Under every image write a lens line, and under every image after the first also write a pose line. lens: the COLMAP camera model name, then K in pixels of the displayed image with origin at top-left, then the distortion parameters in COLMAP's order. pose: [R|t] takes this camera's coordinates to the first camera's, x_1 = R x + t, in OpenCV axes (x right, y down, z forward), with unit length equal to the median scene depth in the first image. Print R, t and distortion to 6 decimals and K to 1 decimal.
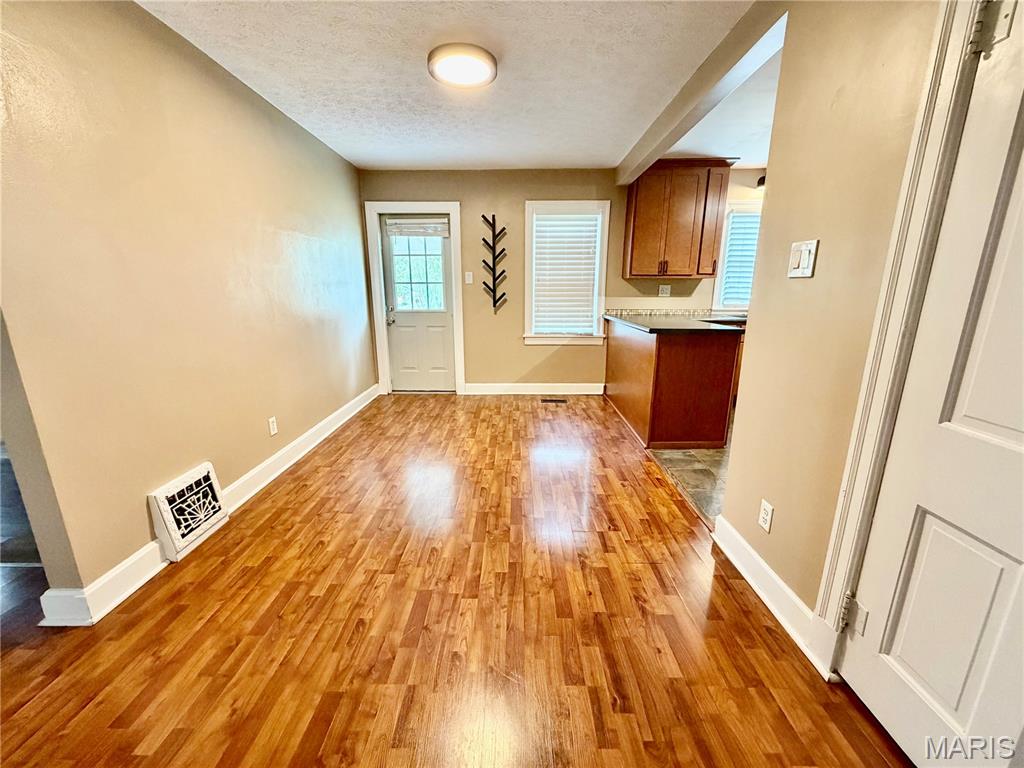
lens RADIAL K [[408.6, 0, 507.6], [0, 408.6, 384.1], [0, 0, 1]] dist [0.001529, 0.000046]
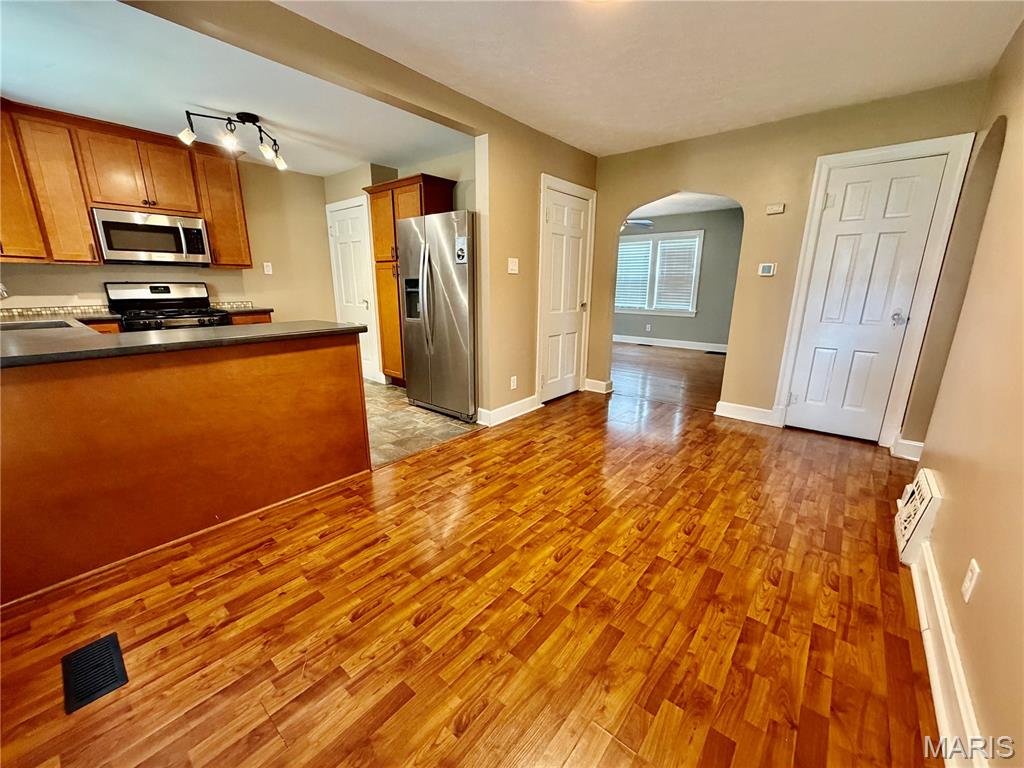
lens RADIAL K [[408.6, 0, 509.9], [0, 408.6, 385.1], [0, 0, 1]] dist [0.001529, 0.000046]
pose [[-0.779244, -0.153123, 0.607726, -0.411835], [0.143337, 0.900448, 0.410669, -0.343002], [-0.610109, 0.407121, -0.679720, 1.502300]]
